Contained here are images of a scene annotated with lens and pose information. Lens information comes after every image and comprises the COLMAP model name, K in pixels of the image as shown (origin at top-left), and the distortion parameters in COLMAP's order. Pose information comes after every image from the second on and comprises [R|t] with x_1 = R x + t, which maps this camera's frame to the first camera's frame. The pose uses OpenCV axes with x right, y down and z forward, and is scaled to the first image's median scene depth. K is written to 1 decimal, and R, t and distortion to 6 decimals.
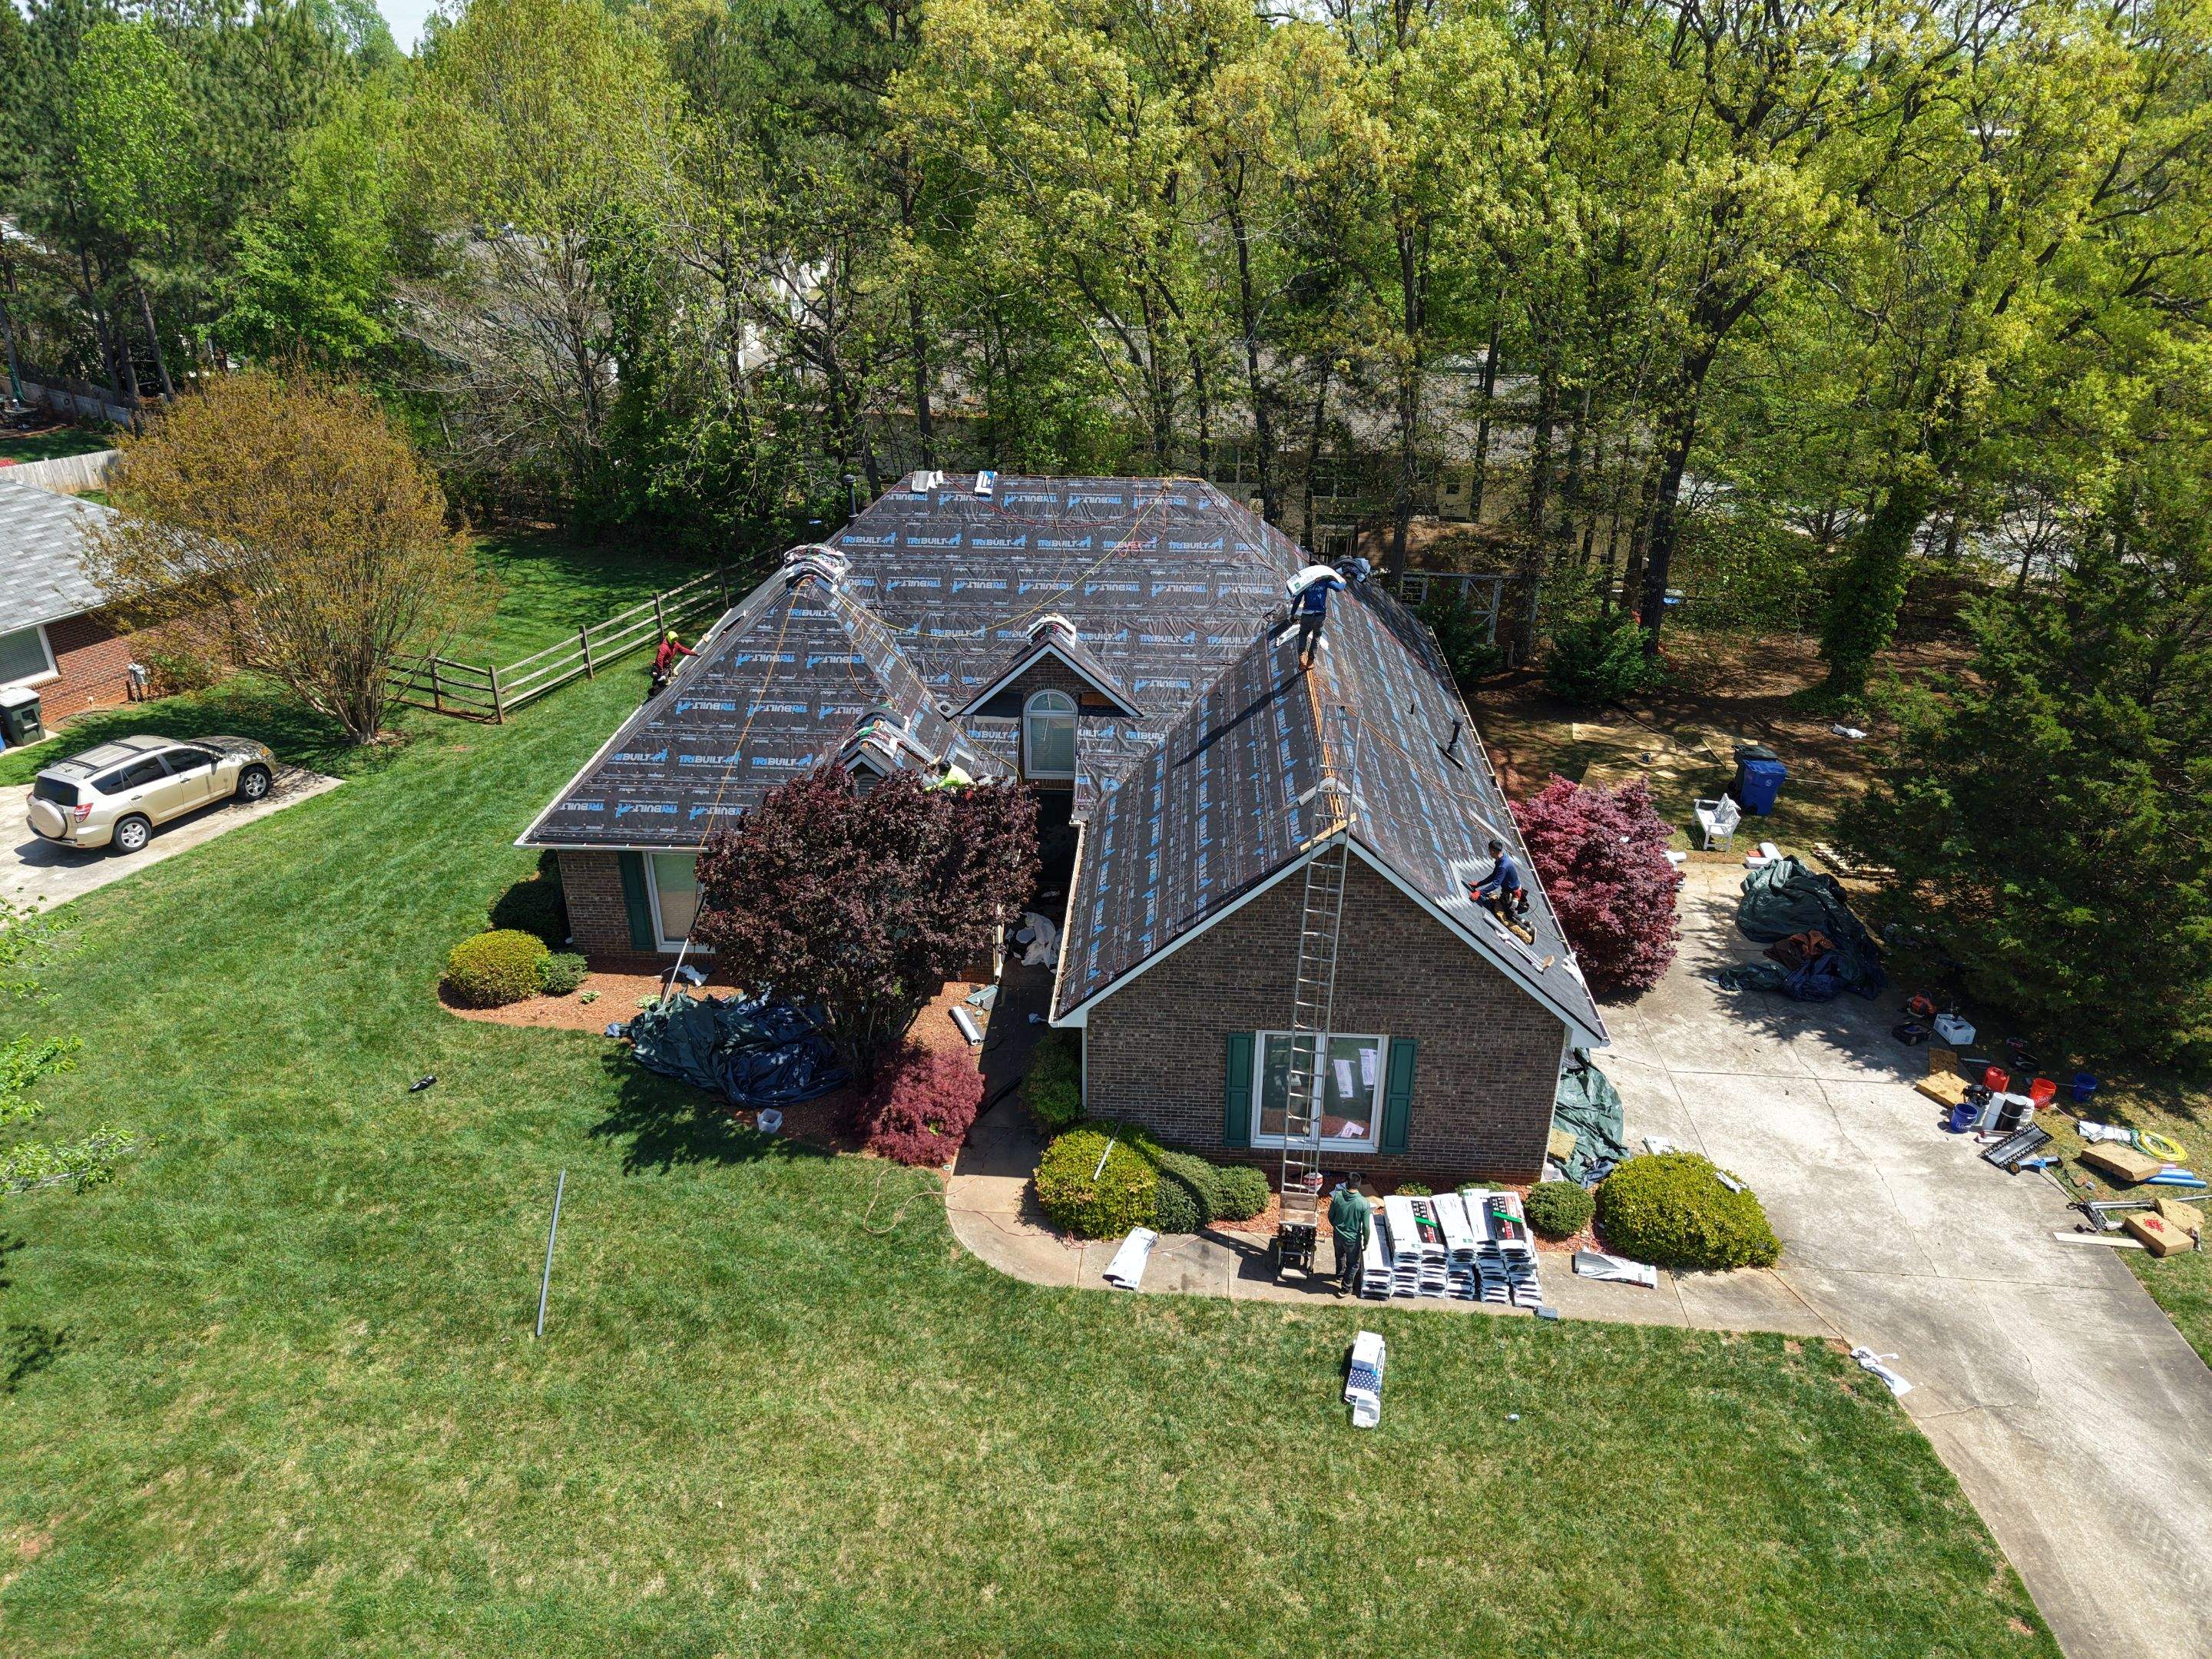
lens RADIAL K [[1493.0, 0, 1106.0], [0, 1493.0, 829.5], [0, 0, 1]] dist [0.002349, -0.001633]
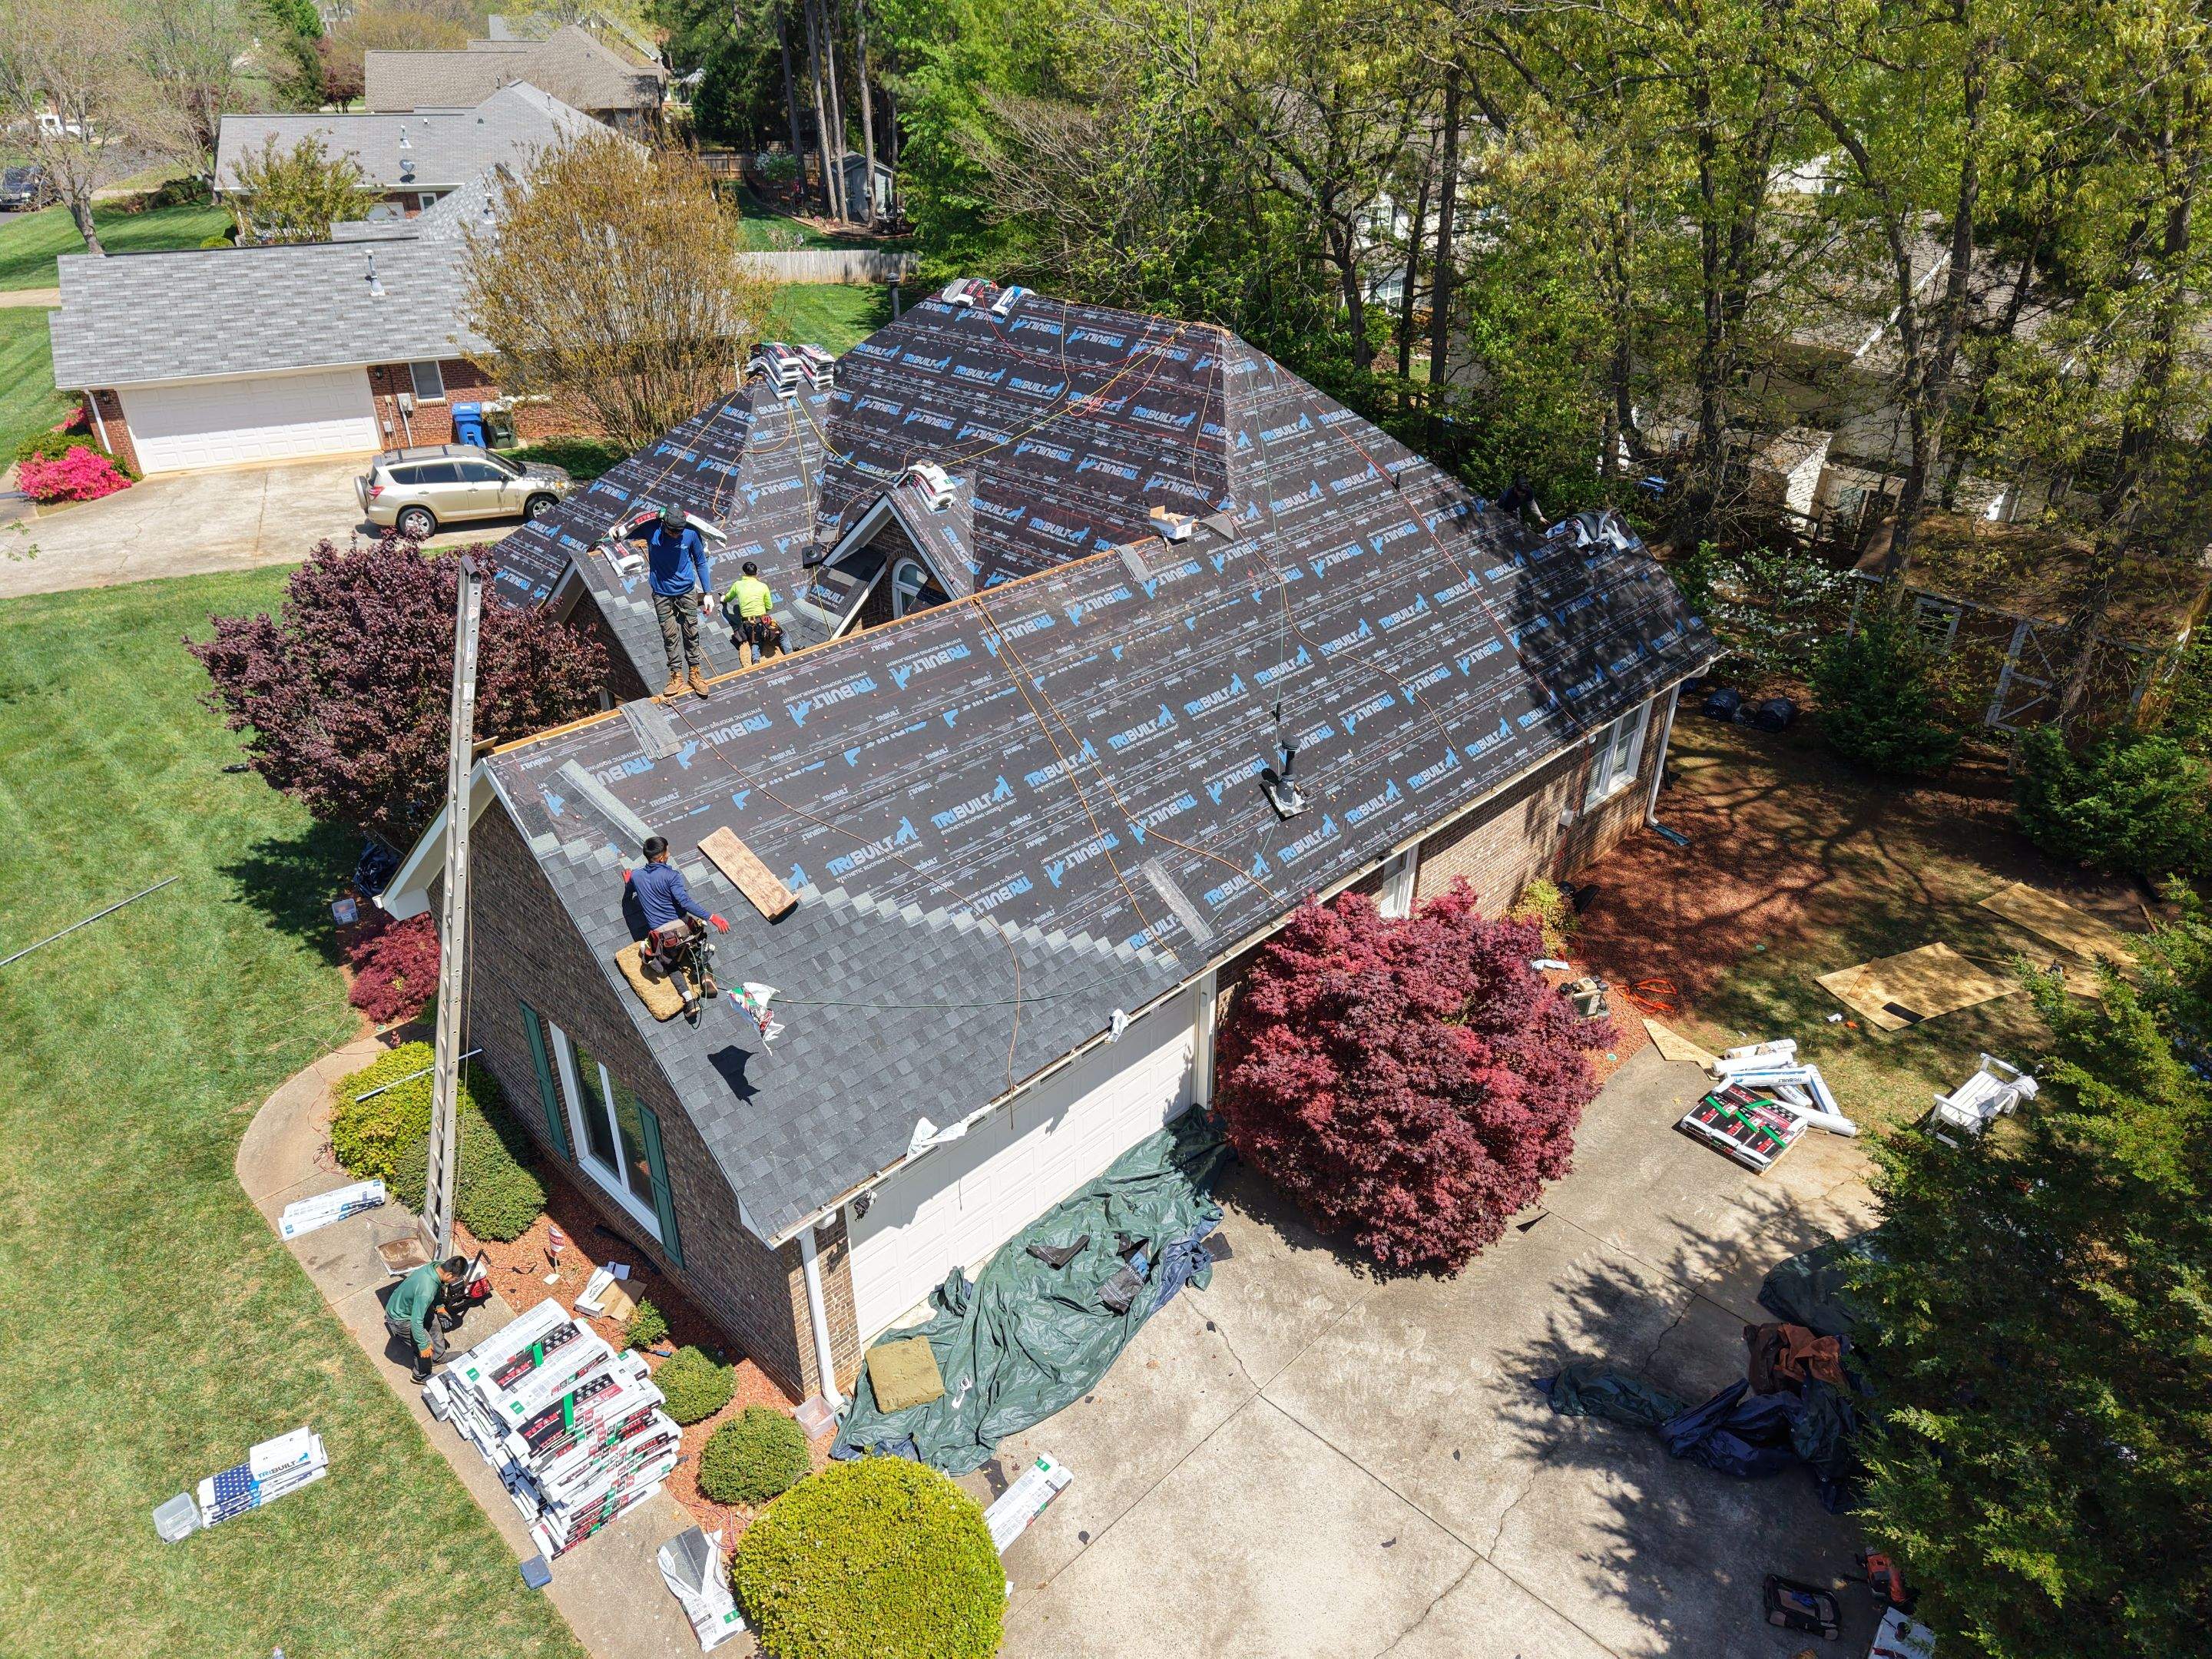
lens RADIAL K [[1482.2, 0, 1101.3], [0, 1482.2, 836.7], [0, 0, 1]] dist [0.009828, -0.003256]
pose [[0.757486, 0.320888, -0.568548, 0.666804], [-0.290827, 0.945541, 0.146189, -0.123804], [0.584495, 0.054613, 0.809557, 0.541112]]
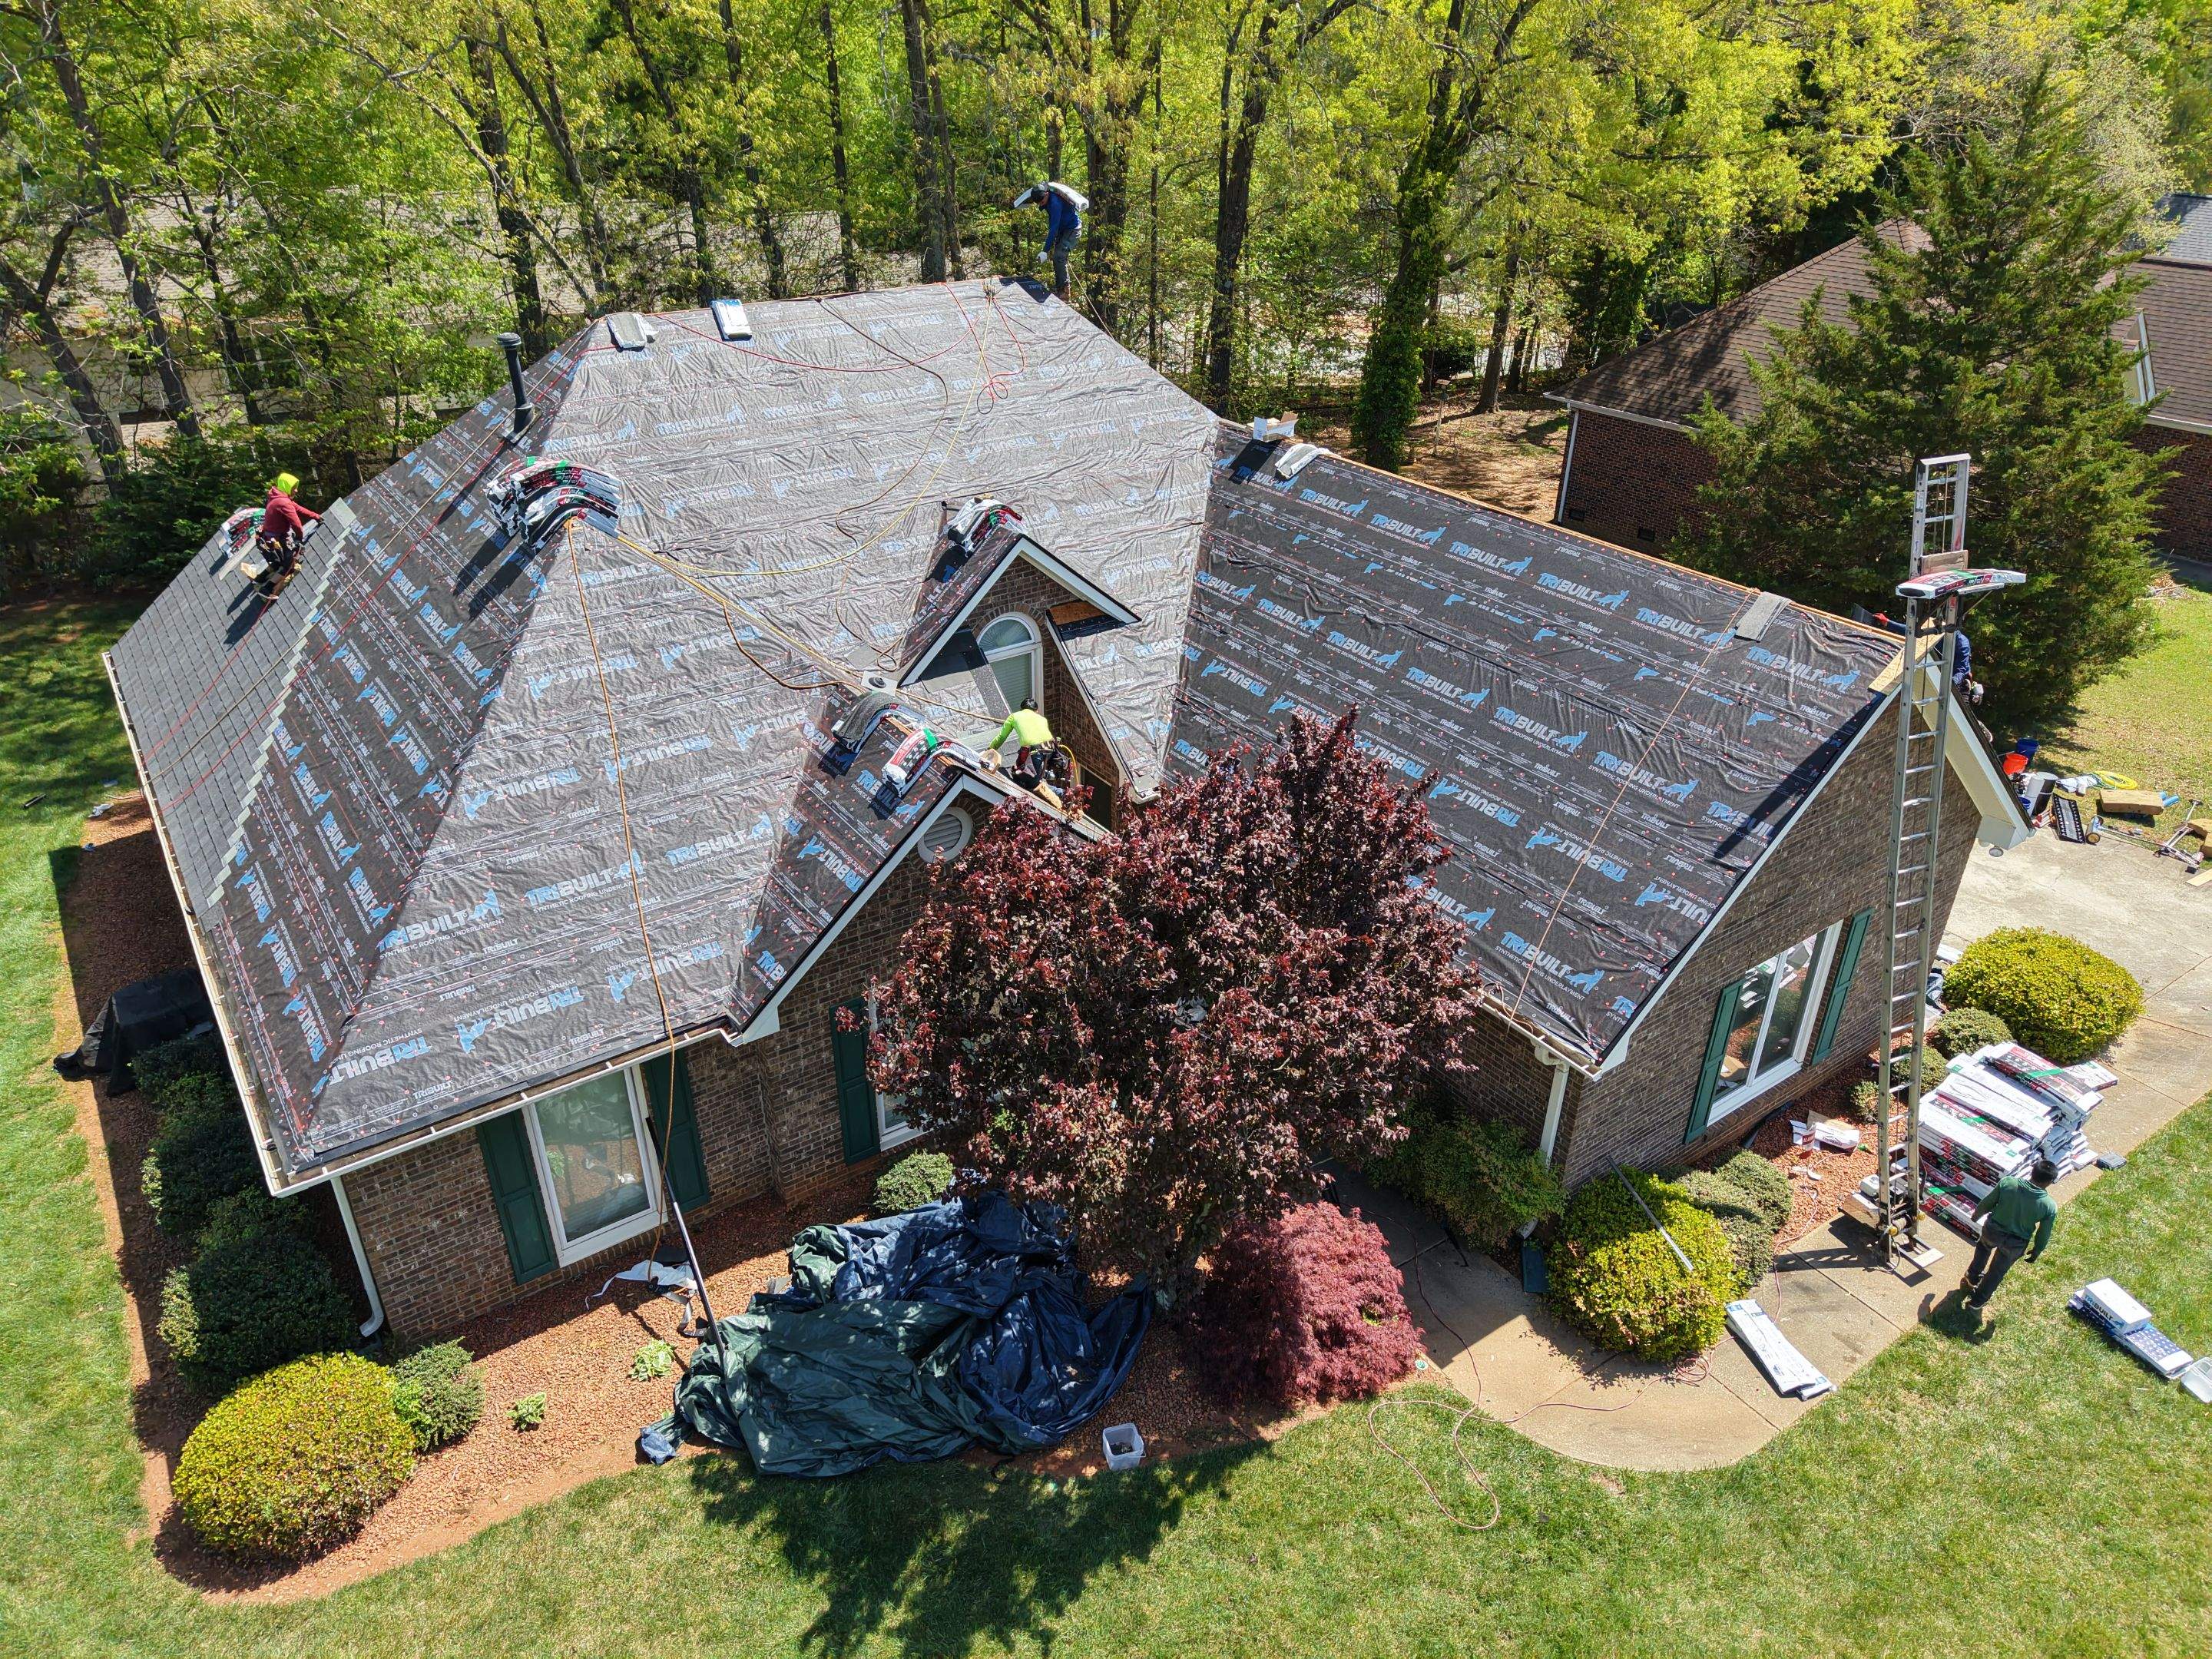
lens RADIAL K [[1482.2, 0, 1101.3], [0, 1482.2, 836.7], [0, 0, 1]] dist [0.009828, -0.003256]
pose [[0.783762, -0.307554, 0.539563, -0.475028], [0.271813, 0.951017, 0.147254, -0.106511], [-0.558423, 0.031249, 0.828968, 0.561217]]
